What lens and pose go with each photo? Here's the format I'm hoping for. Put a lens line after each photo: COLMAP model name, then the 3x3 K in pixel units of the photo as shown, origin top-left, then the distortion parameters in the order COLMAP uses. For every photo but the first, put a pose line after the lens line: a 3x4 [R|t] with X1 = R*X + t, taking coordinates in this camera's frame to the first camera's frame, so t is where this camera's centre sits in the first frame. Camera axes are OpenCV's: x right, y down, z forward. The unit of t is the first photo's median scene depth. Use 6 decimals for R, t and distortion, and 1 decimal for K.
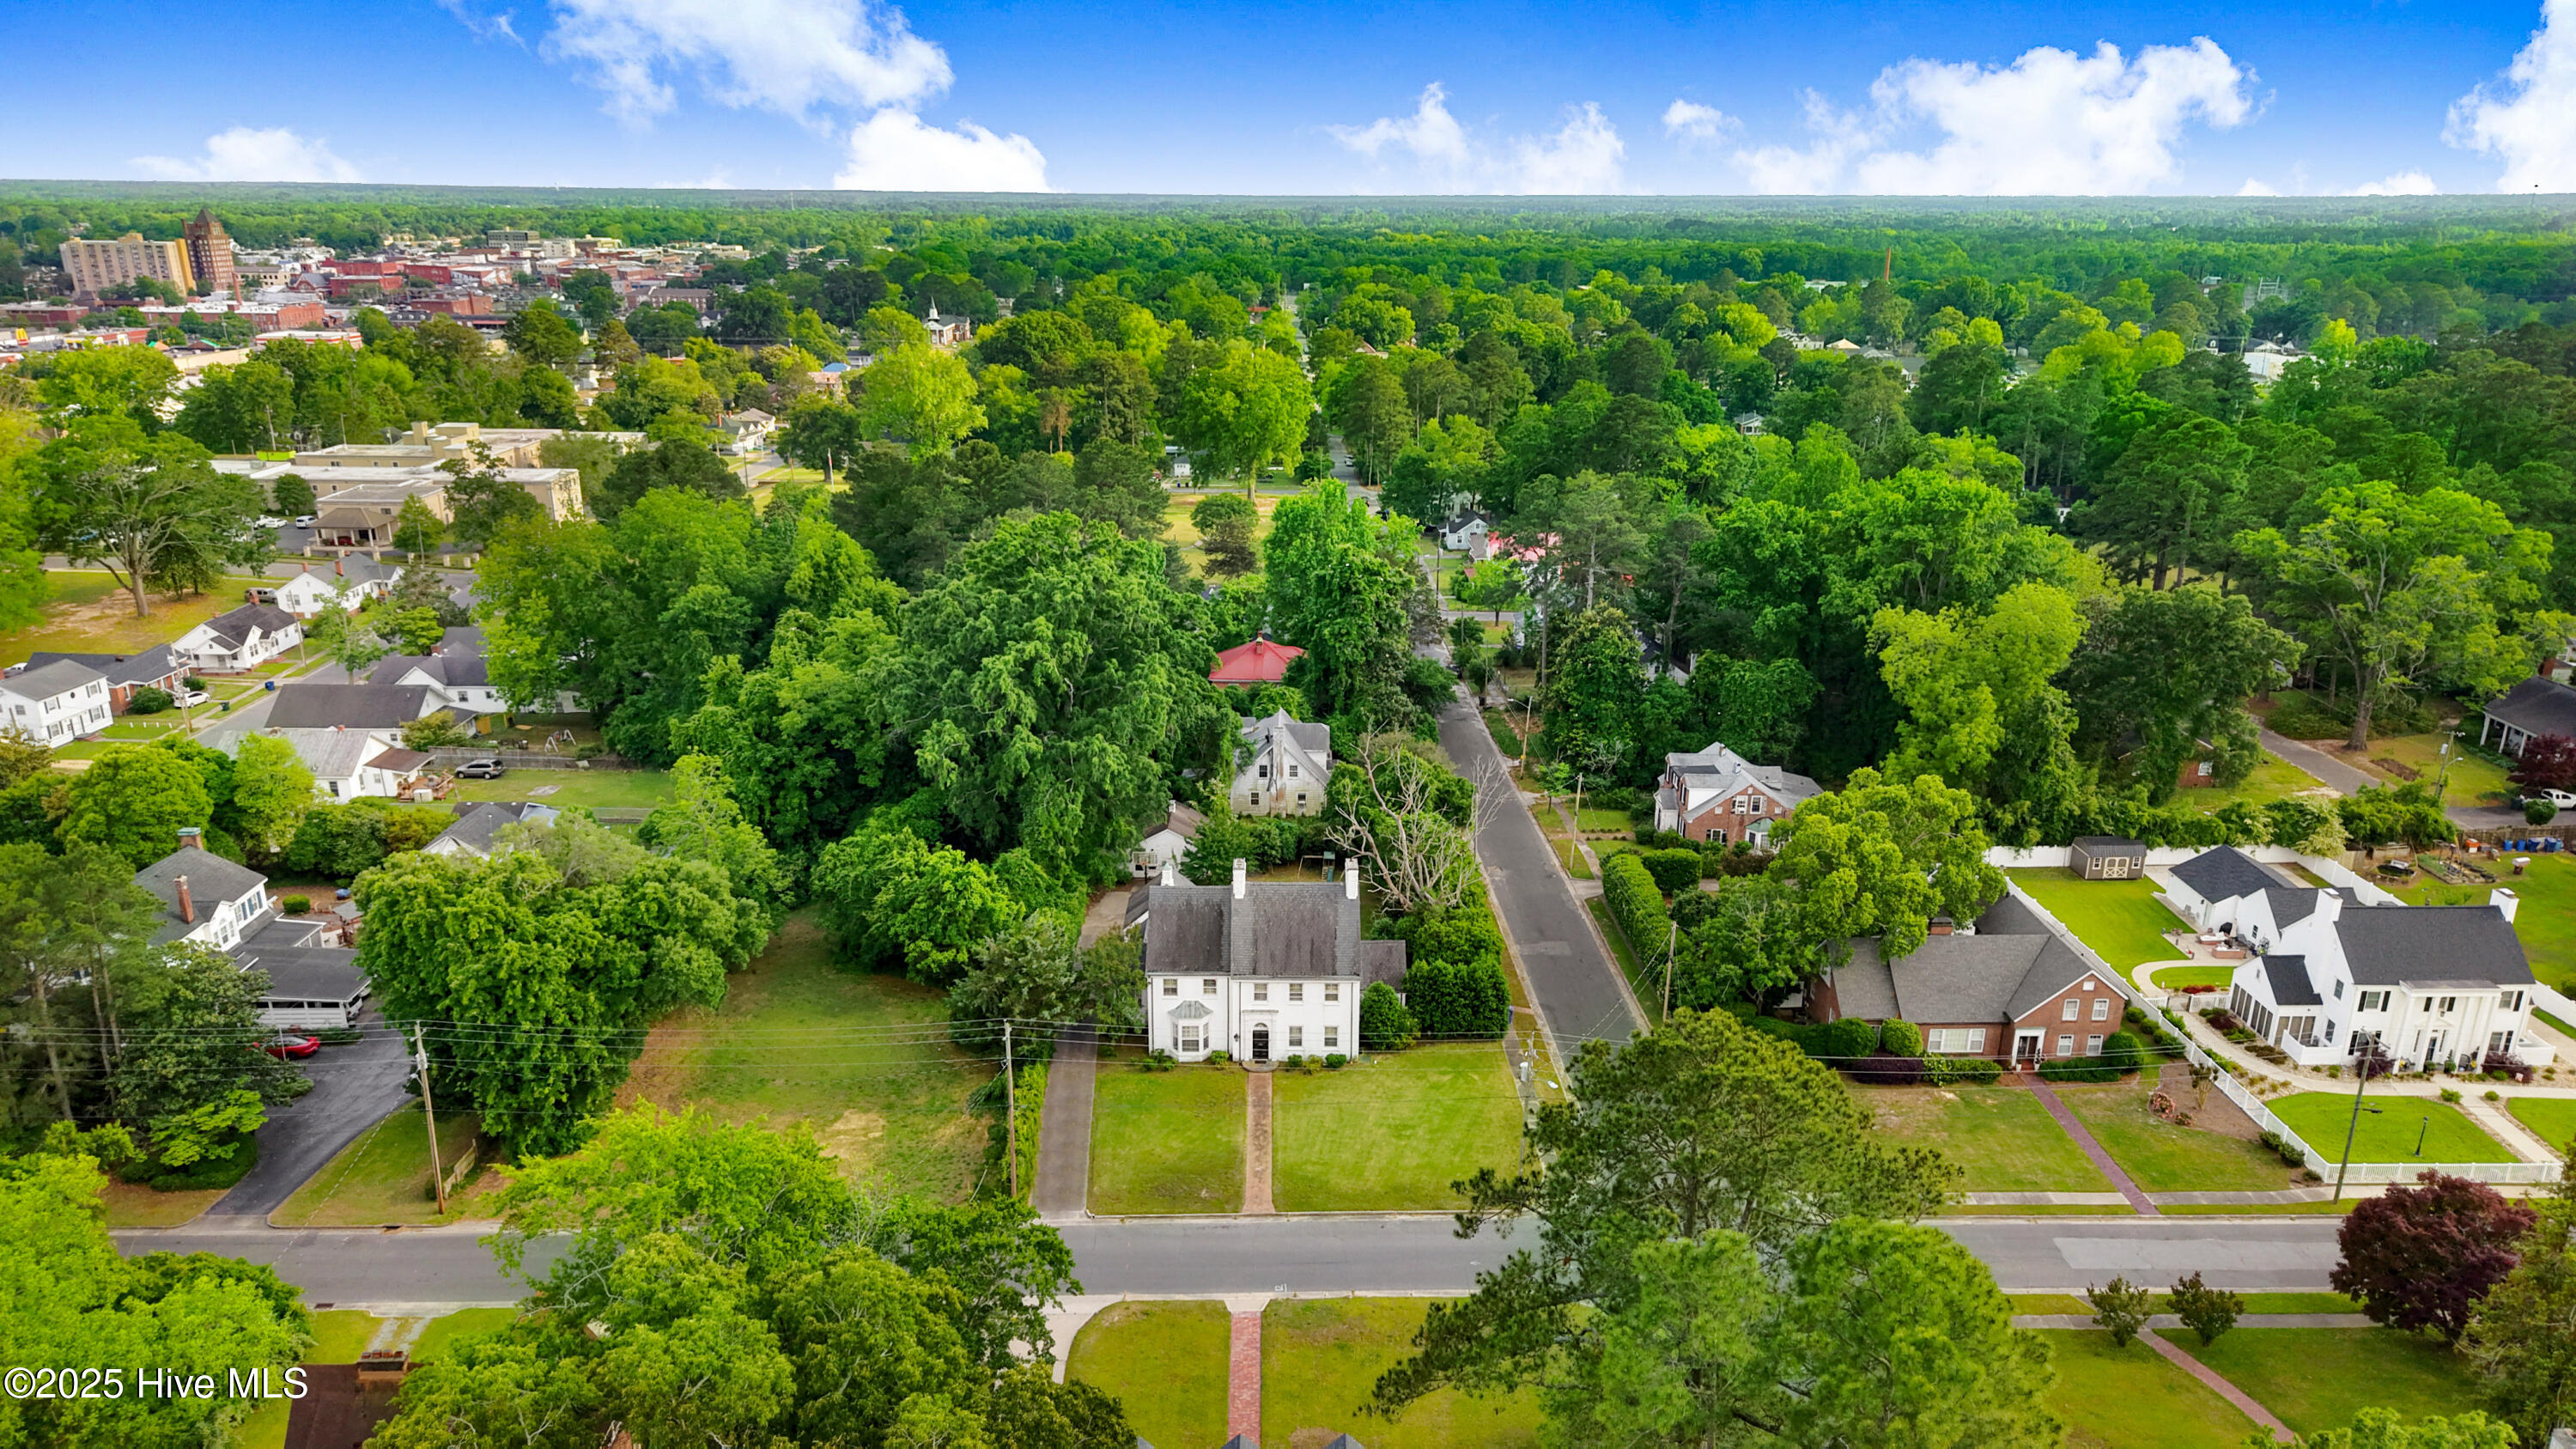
lens RADIAL K [[1708.5, 0, 1288.0], [0, 1708.5, 724.5], [0, 0, 1]] dist [0.034077, -0.042049]
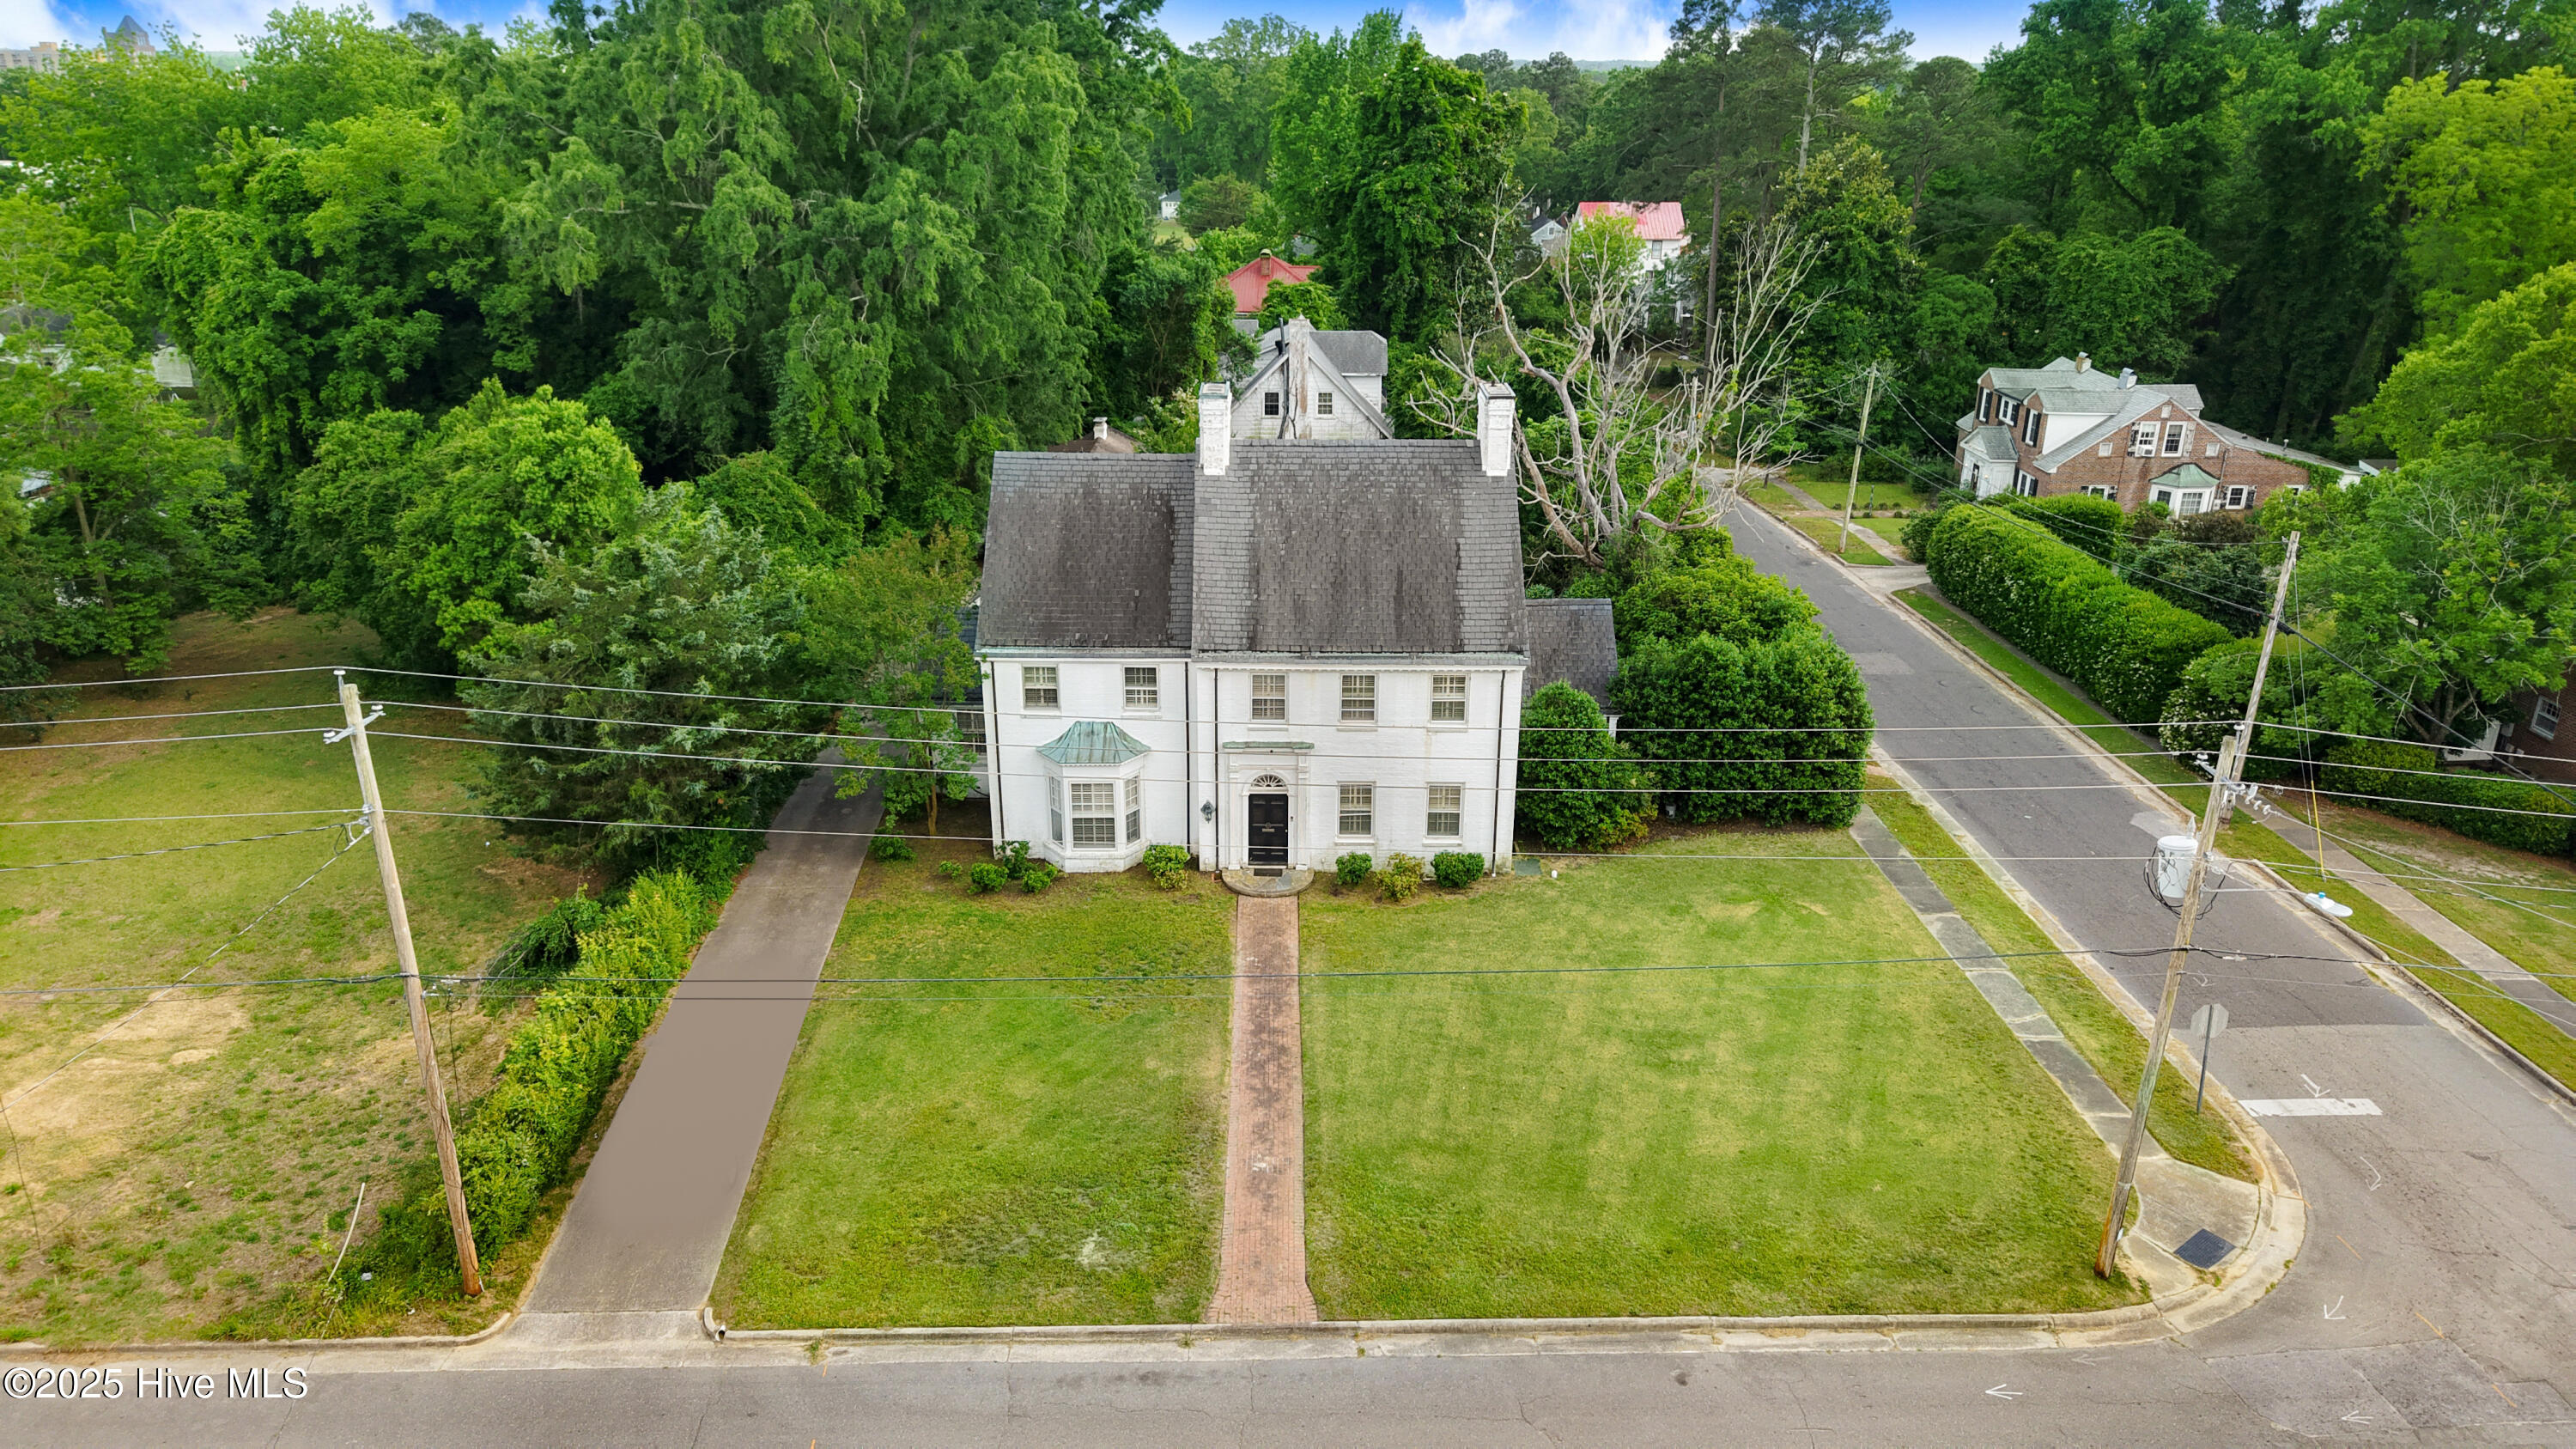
lens RADIAL K [[1715.6, 0, 1288.0], [0, 1715.6, 724.5], [0, 0, 1]] dist [0.006723, 0.003660]
pose [[0.999993, -0.000161, -0.003608, -0.008510], [0.000403, 0.997725, 0.067408, 0.115778], [0.003589, -0.067409, 0.997719, 0.513857]]
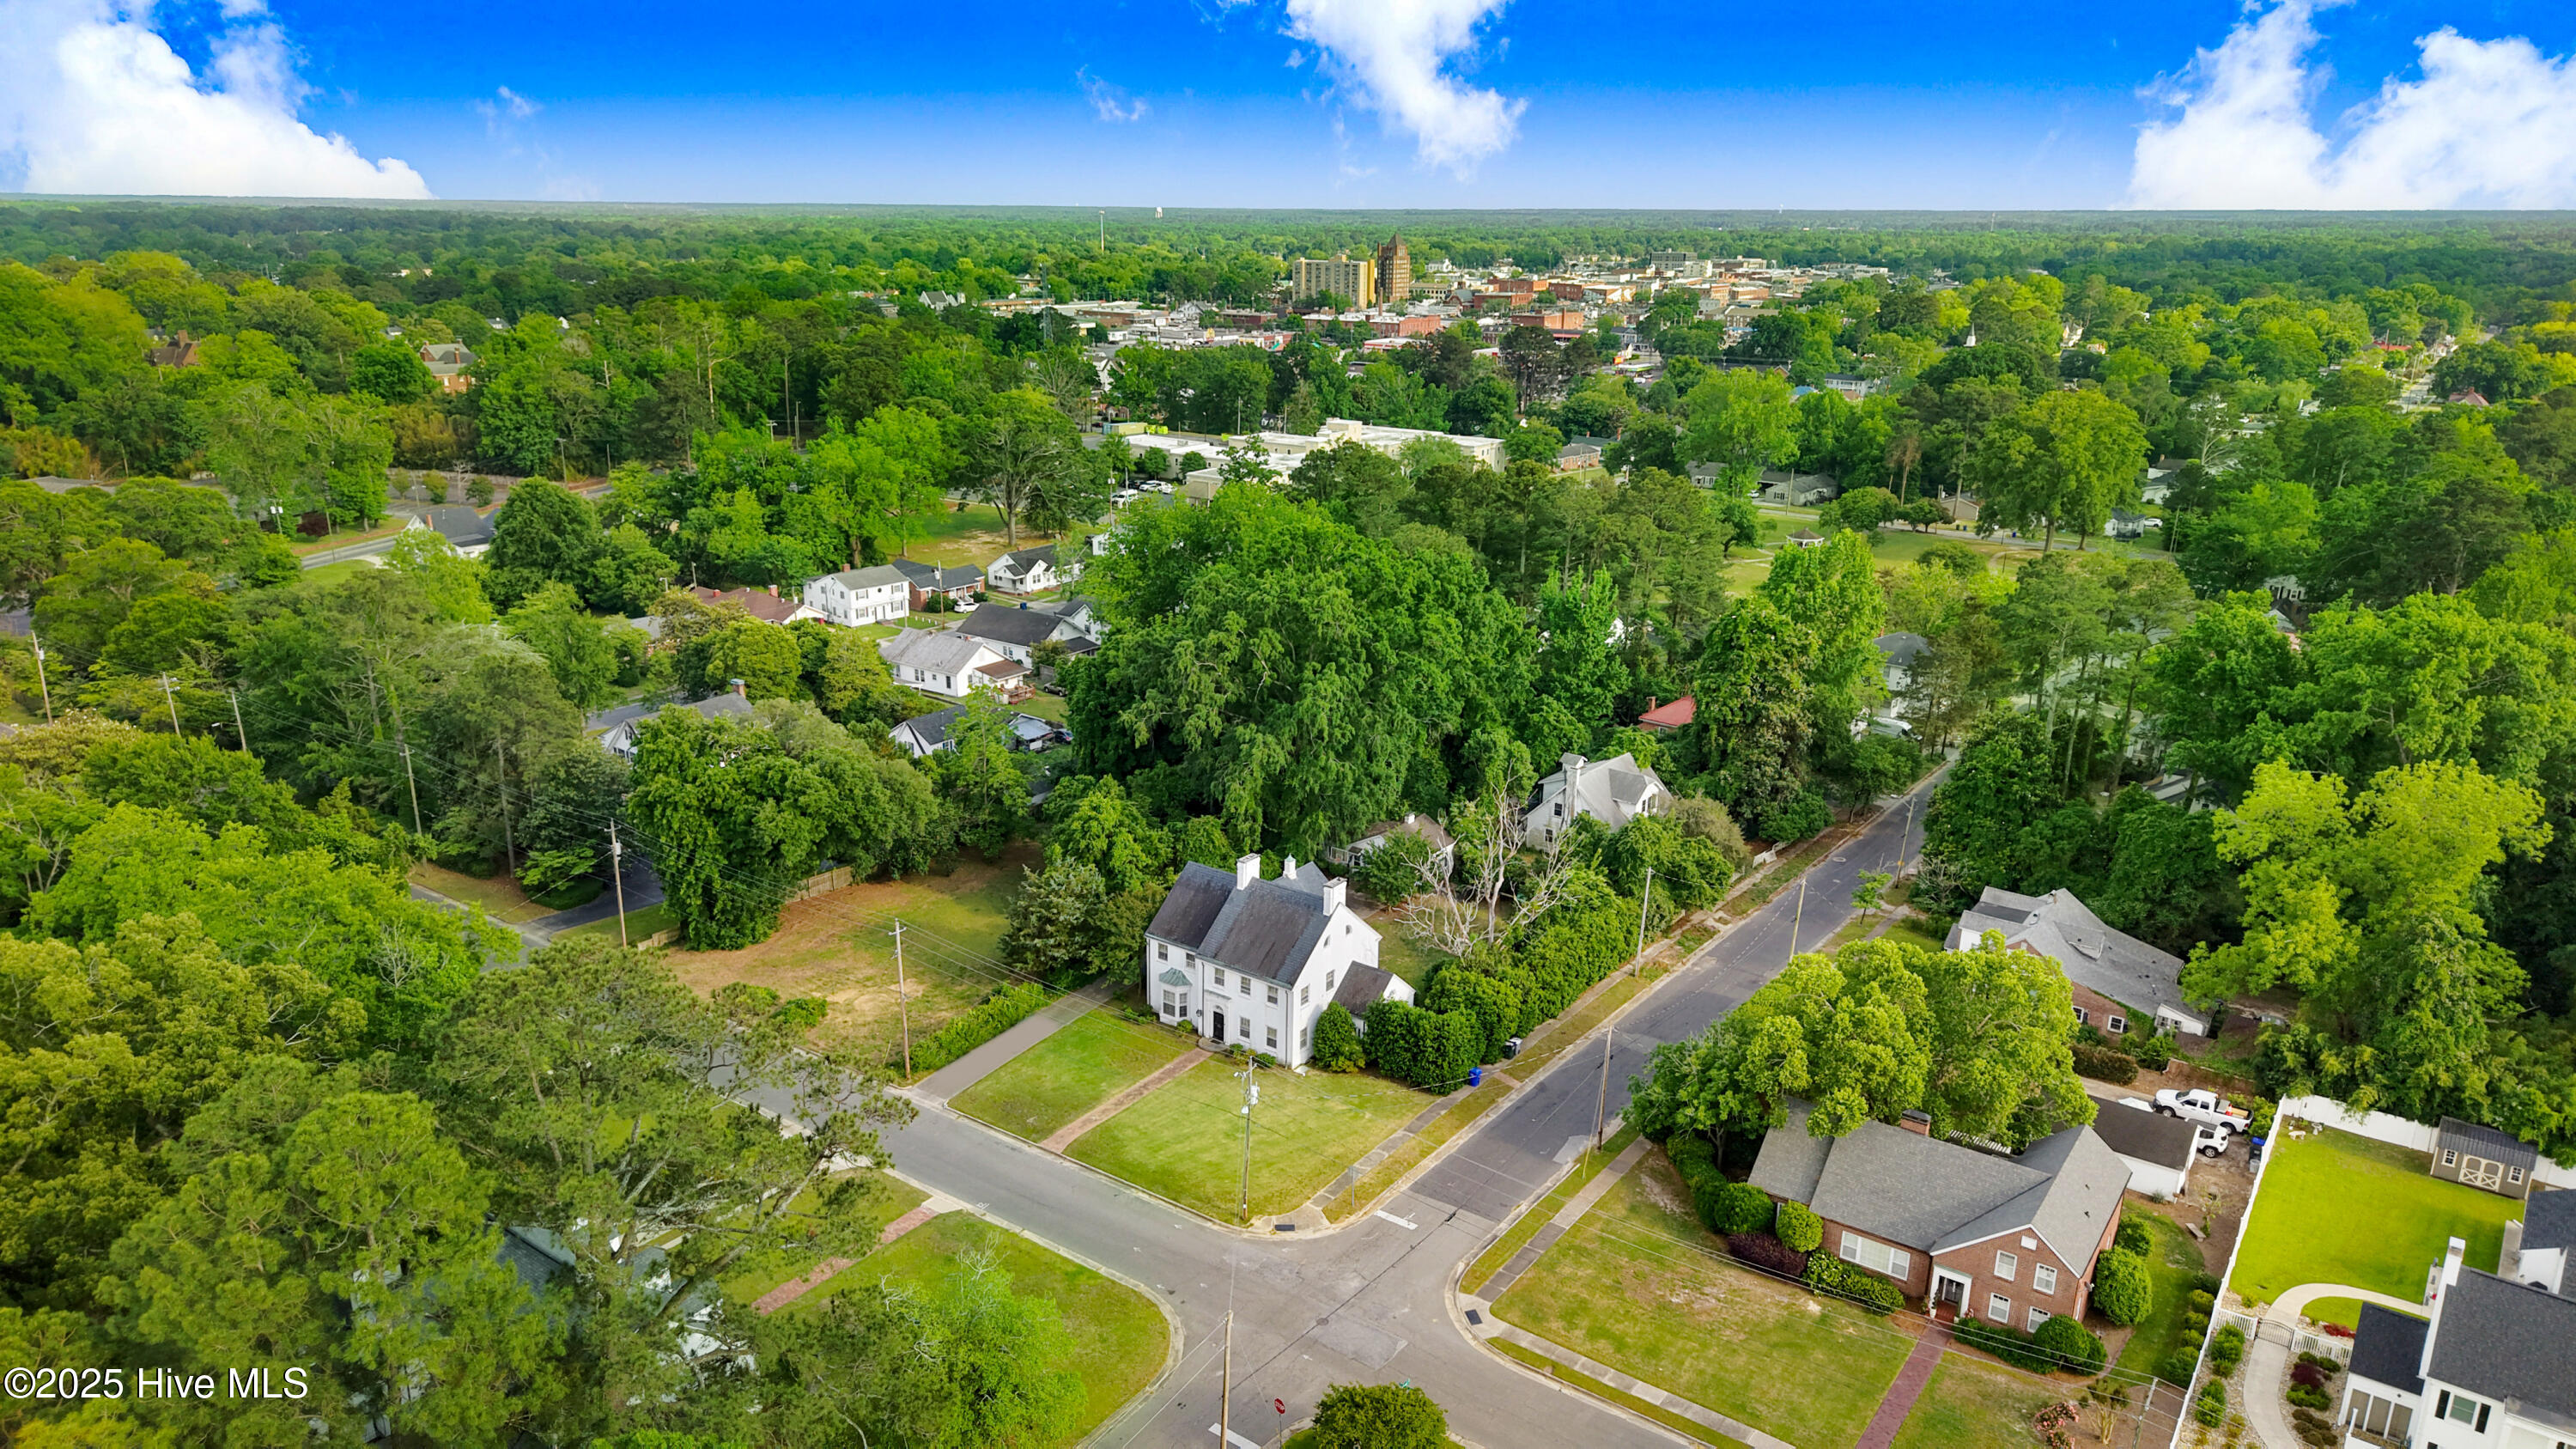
lens RADIAL K [[1714.5, 0, 1297.9], [0, 1714.5, 698.4], [0, 0, 1]] dist [0.073036, -0.048854]
pose [[0.799185, 0.164136, -0.578242, 0.520716], [-0.180282, 0.983160, 0.029906, -0.046927], [0.573413, 0.080346, 0.815317, 0.116757]]
